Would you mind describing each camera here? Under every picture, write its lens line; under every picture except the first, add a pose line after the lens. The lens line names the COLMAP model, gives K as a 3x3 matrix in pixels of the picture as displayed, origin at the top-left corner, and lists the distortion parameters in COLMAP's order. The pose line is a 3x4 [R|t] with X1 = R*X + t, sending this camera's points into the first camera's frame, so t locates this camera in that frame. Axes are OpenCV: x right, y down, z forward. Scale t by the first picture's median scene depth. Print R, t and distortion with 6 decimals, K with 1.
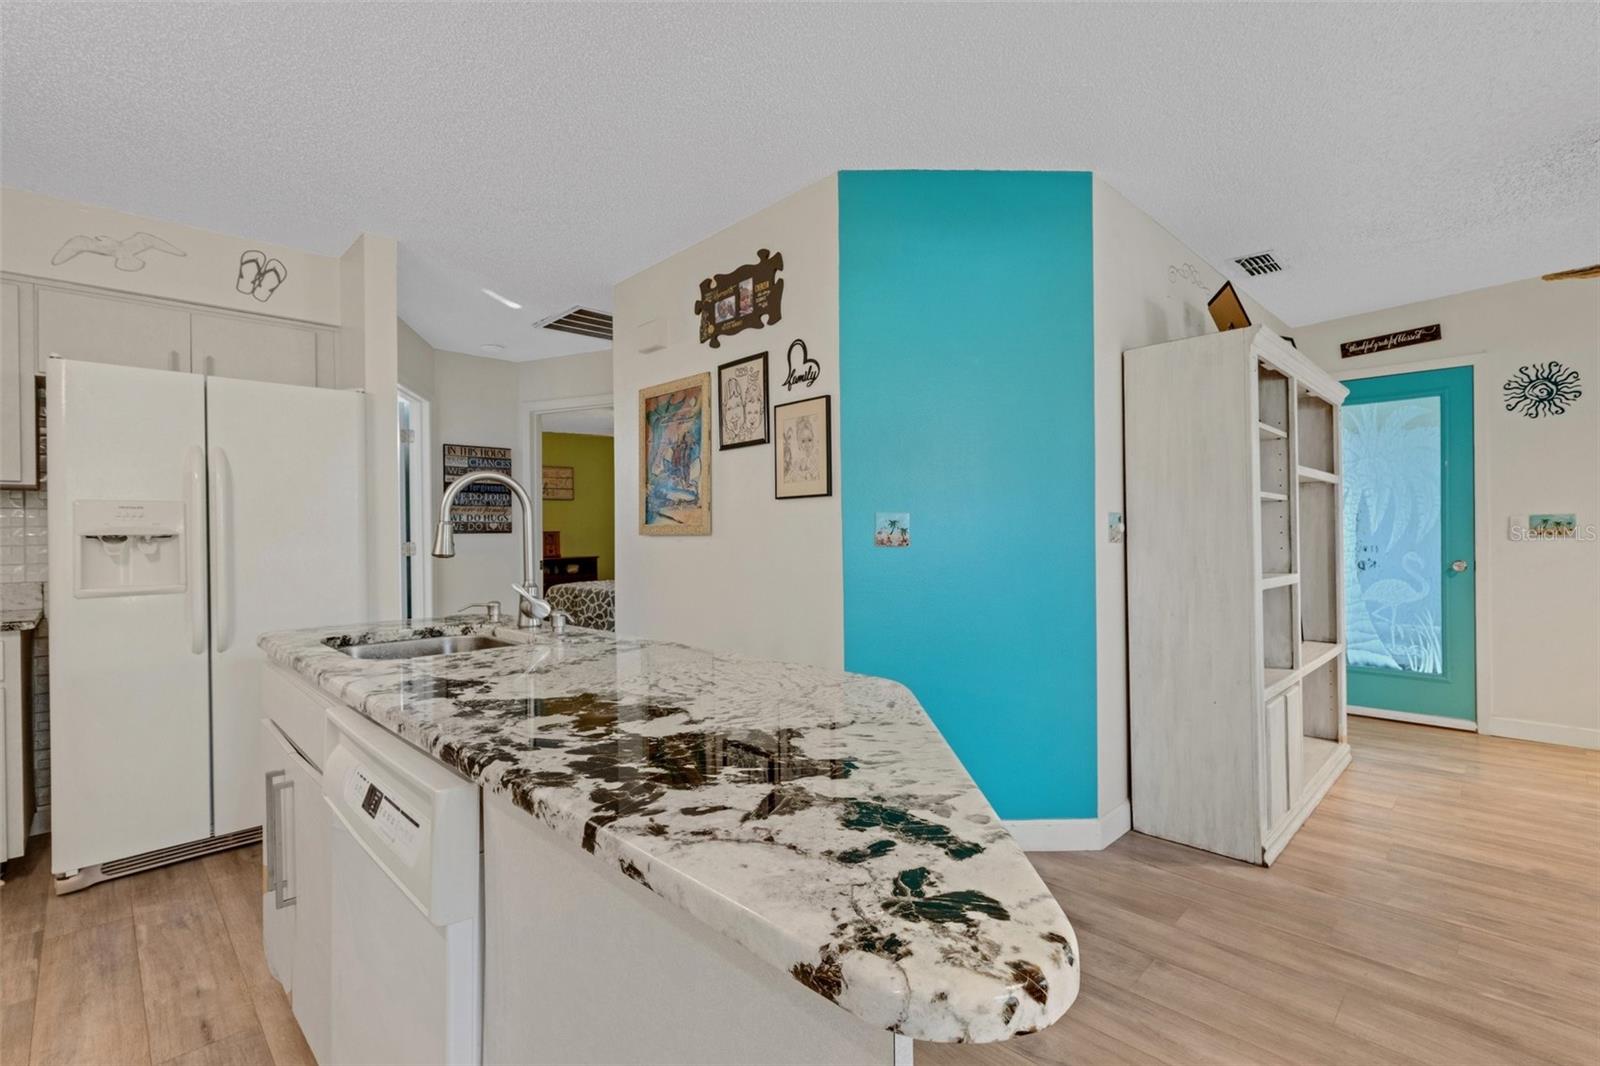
lens RADIAL K [[727.1, 0, 802.5], [0, 727.1, 530.8], [0, 0, 1]] dist [0.000783, 0.000678]
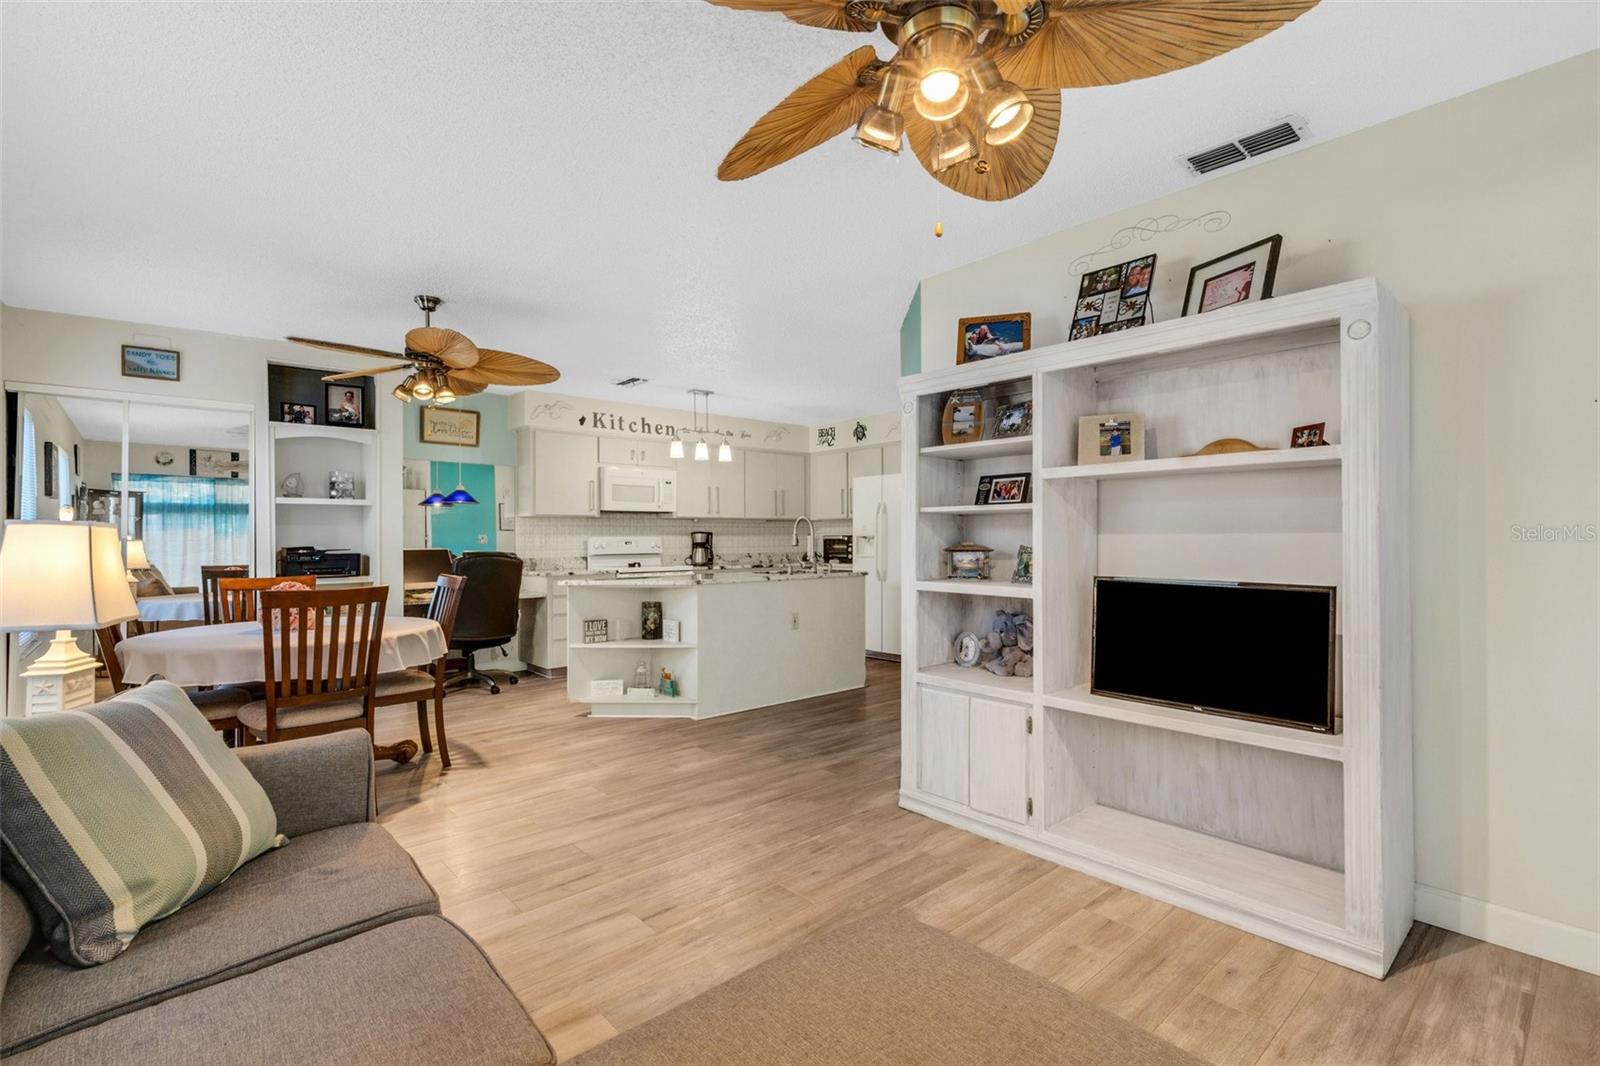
lens RADIAL K [[727.1, 0, 805.2], [0, 727.1, 529.8], [0, 0, 1]] dist [0.000783, 0.000678]
pose [[-0.048779, 0.001683, -0.998808, 1.551072], [0.012113, 0.999926, 0.001093, -0.019469], [0.998736, -0.012046, -0.048796, 0.731511]]
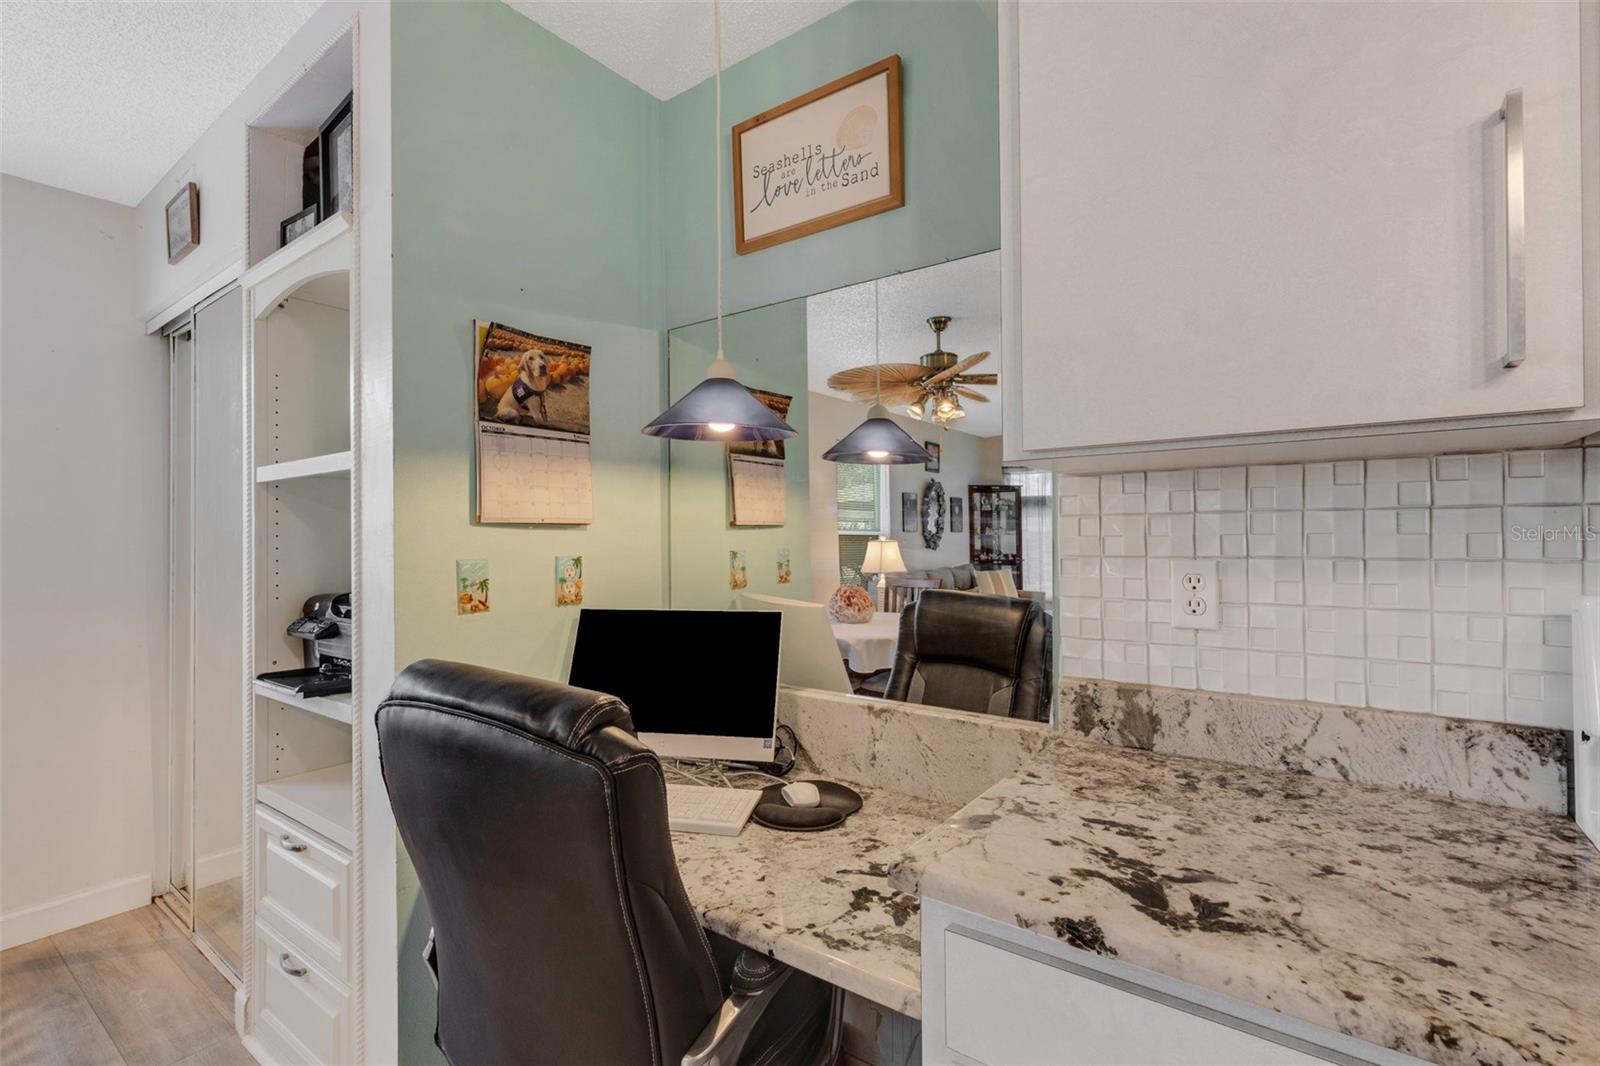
lens RADIAL K [[727.1, 0, 799.7], [0, 727.1, 533.0], [0, 0, 1]] dist [0.000783, 0.000678]
pose [[-0.988586, 0.022494, -0.148972, -0.304369], [0.023488, 0.999712, -0.004919, -0.031480], [0.148818, -0.008362, -0.988829, 0.199498]]
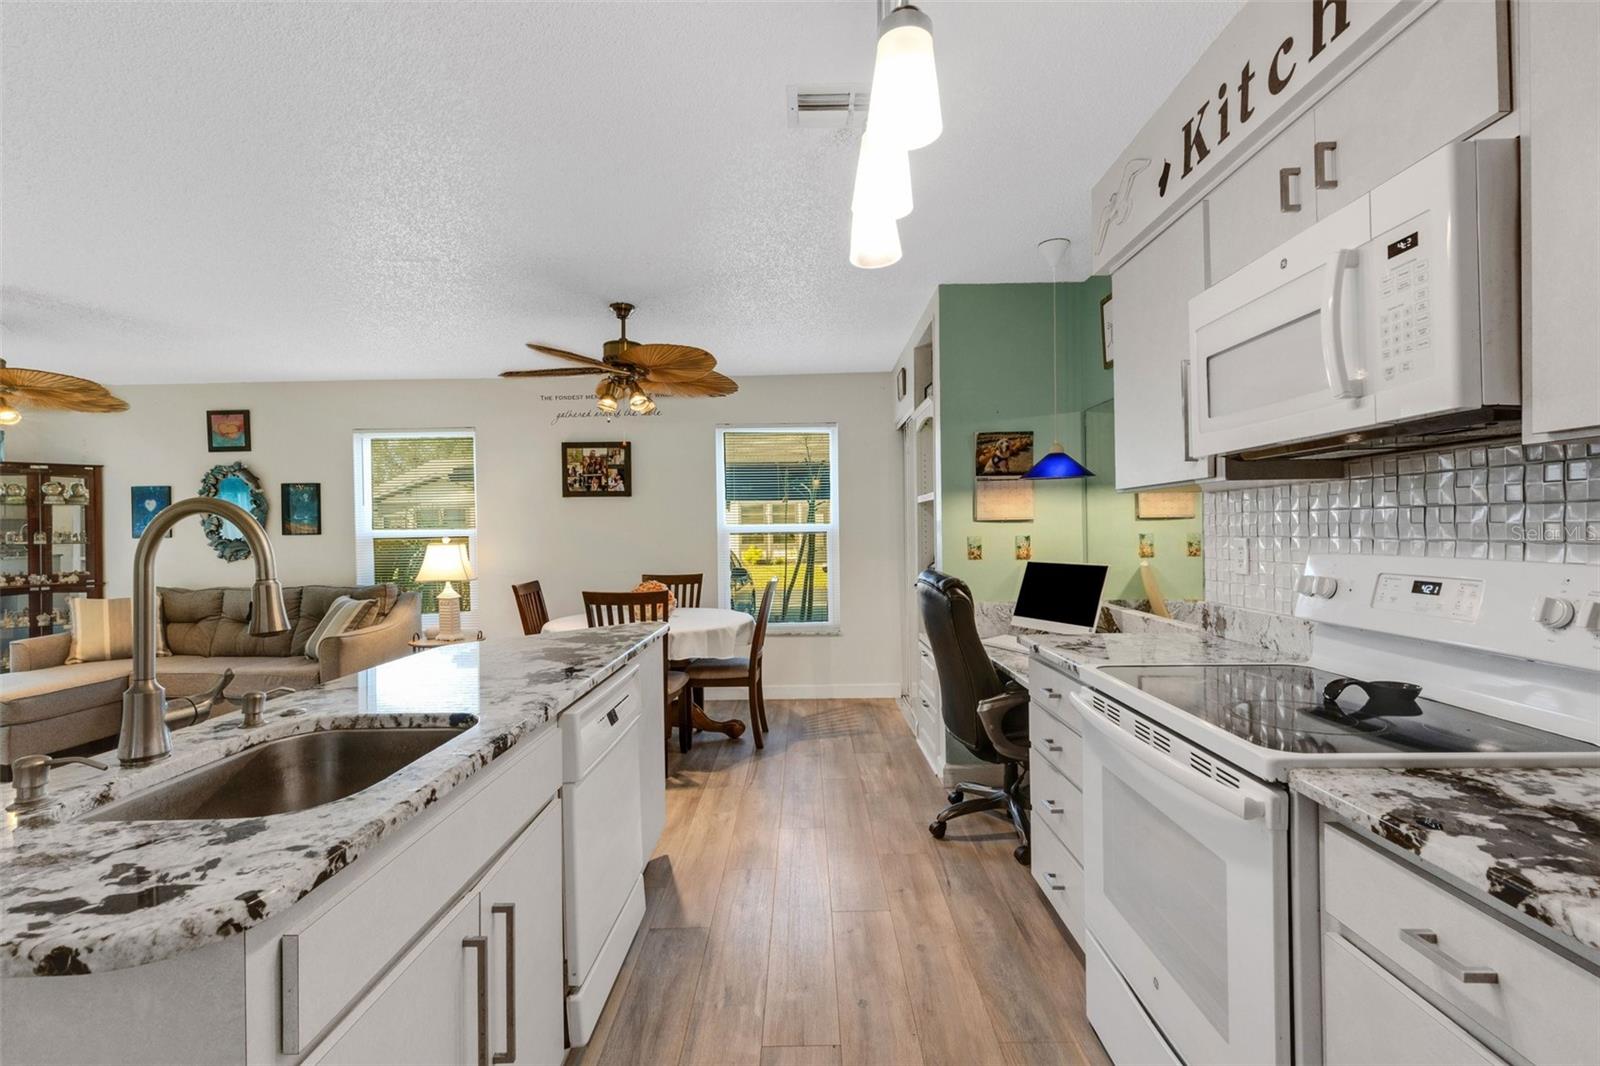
lens RADIAL K [[727.1, 0, 805.6], [0, 727.1, 529.3], [0, 0, 1]] dist [0.000783, 0.000678]
pose [[-0.711616, 0.025484, 0.702107, -0.781027], [0.023149, 0.999650, -0.012821, -0.023541], [-0.702187, 0.007130, -0.711956, 0.686506]]
